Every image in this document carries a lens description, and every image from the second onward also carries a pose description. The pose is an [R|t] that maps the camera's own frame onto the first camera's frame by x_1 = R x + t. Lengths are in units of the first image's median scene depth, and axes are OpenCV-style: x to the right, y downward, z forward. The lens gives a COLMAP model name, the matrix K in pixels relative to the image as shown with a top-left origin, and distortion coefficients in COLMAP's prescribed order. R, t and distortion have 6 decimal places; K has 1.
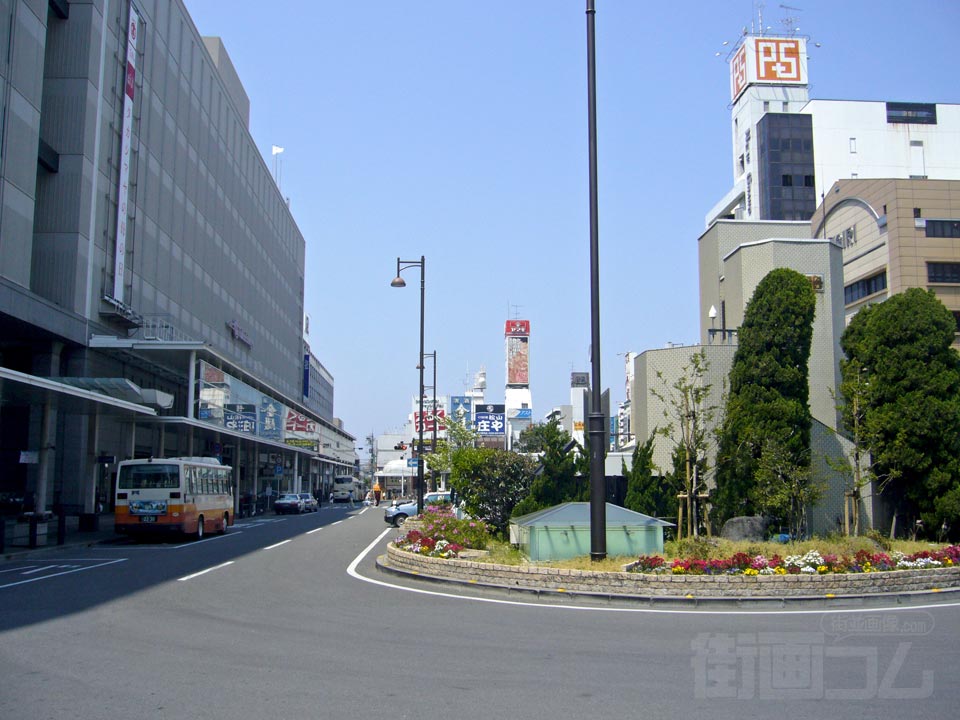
lens RADIAL K [[1011.5, 0, 511.6], [0, 1011.5, 352.7], [0, 0, 1]] dist [-0.063498, 0.000000]
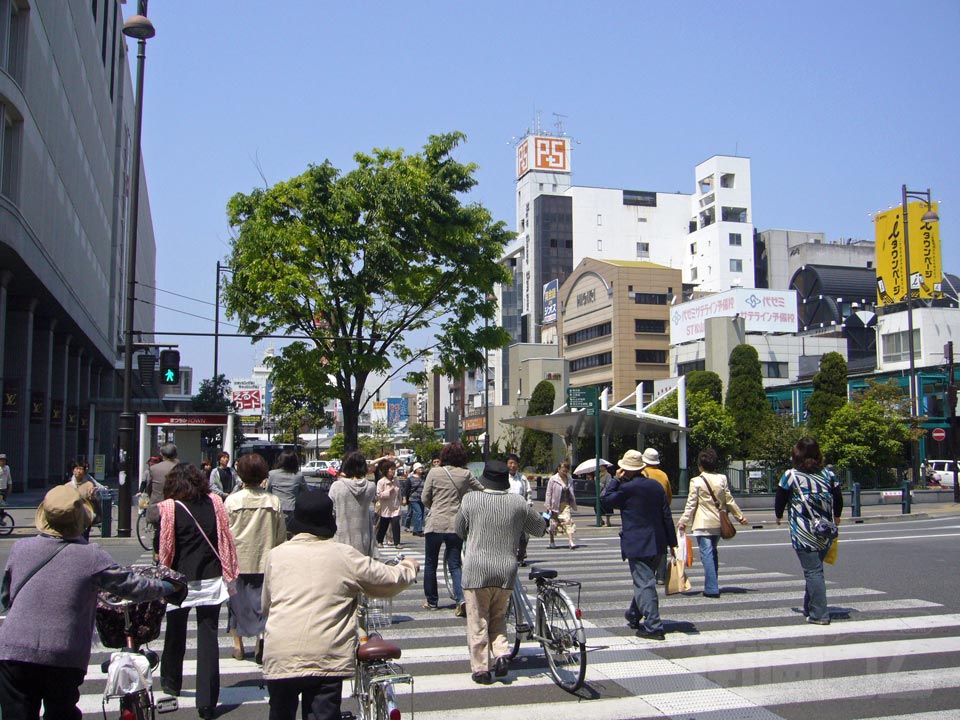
lens RADIAL K [[1011.5, 0, 477.7], [0, 1011.5, 364.8], [0, 0, 1]] dist [-0.063498, 0.000000]
pose [[0.981221, 0.017415, 0.192097, -0.099645], [-0.025413, 0.998906, 0.039250, -0.050342], [-0.191204, -0.043395, 0.980591, -0.376714]]
